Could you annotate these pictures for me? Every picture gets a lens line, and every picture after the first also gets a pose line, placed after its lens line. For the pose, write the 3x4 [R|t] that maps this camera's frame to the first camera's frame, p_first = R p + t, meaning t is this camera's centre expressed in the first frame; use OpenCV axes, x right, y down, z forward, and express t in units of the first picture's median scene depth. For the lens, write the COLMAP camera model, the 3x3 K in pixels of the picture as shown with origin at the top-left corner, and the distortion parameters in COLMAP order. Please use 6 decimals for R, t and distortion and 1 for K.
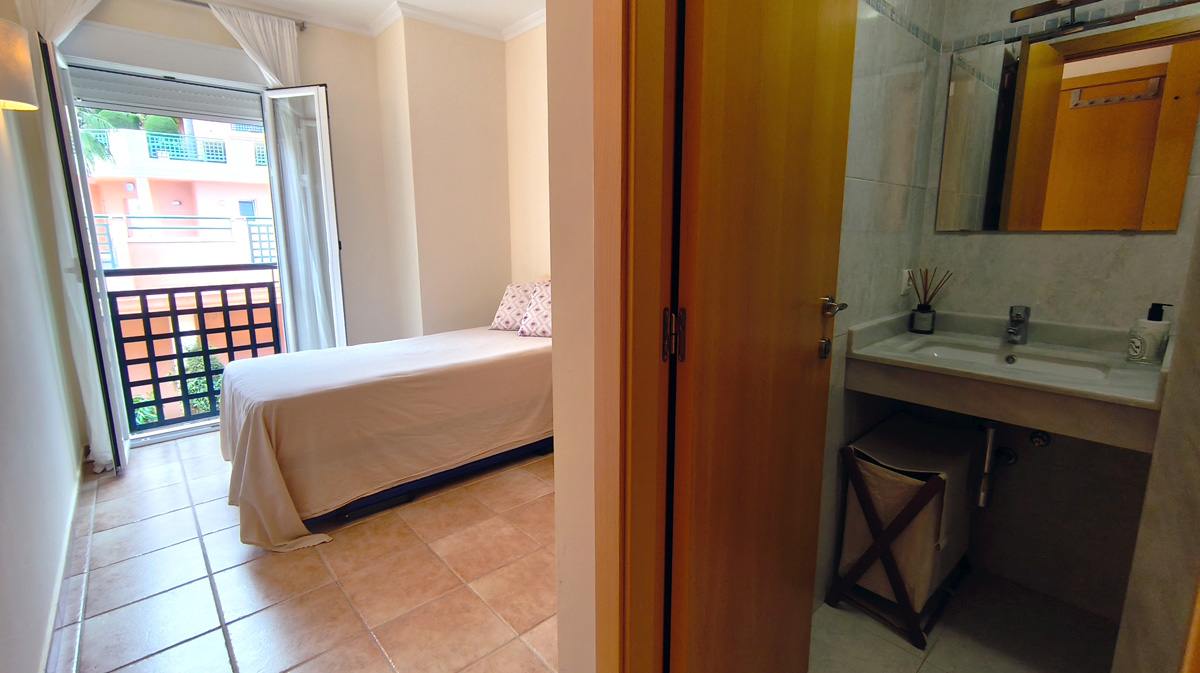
lens RADIAL K [[524.2, 0, 592.1], [0, 524.2, 310.8], [0, 0, 1]] dist [-0.000853, 0.002375]
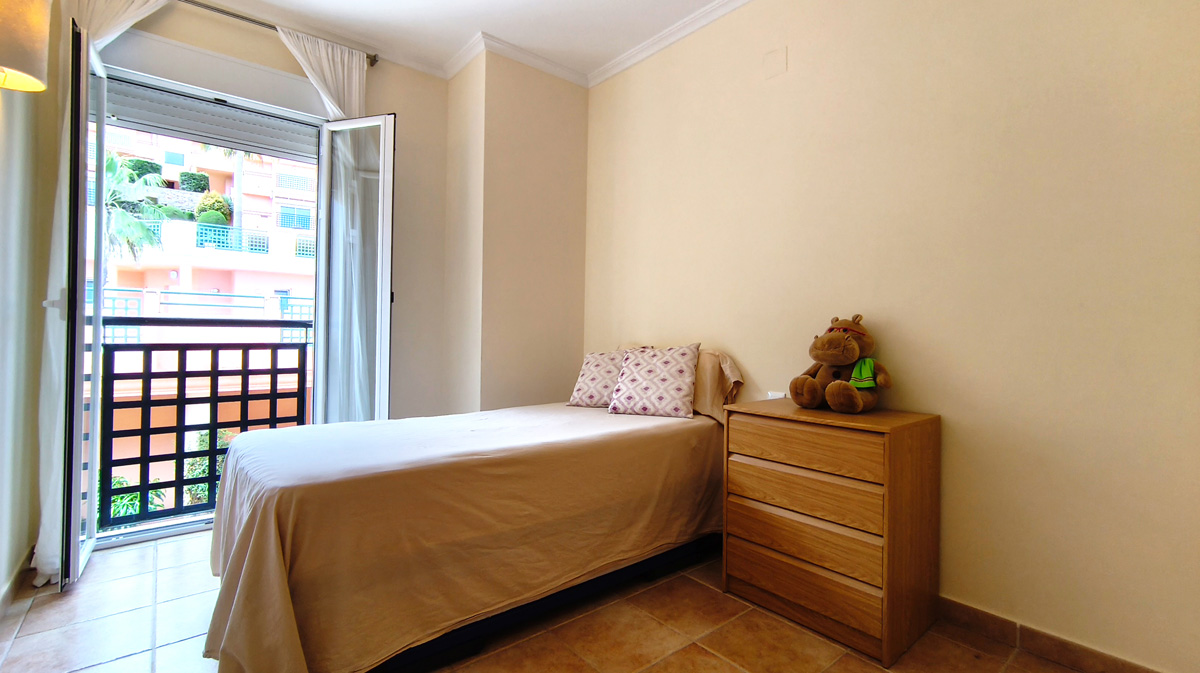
lens RADIAL K [[524.2, 0, 597.6], [0, 524.2, 315.7], [0, 0, 1]] dist [-0.000853, 0.002375]
pose [[0.999329, 0.021582, -0.029585, -0.153320], [-0.026457, 0.984074, -0.175780, 0.047267], [0.025320, 0.176445, 0.983985, 0.233063]]
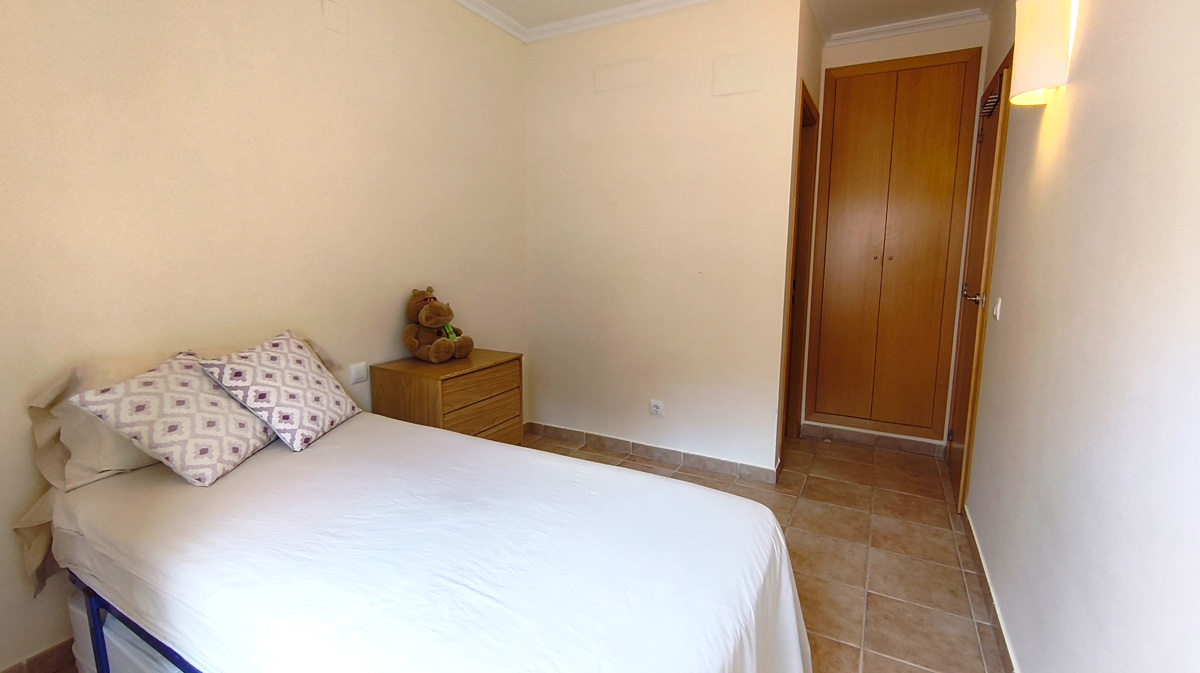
lens RADIAL K [[524.2, 0, 598.7], [0, 524.2, 337.7], [0, 0, 1]] dist [-0.000853, 0.002375]
pose [[-0.339682, -0.130252, 0.931478, -0.794723], [0.152994, 0.969522, 0.191364, -0.129949], [-0.928013, 0.207513, -0.309402, 0.963209]]
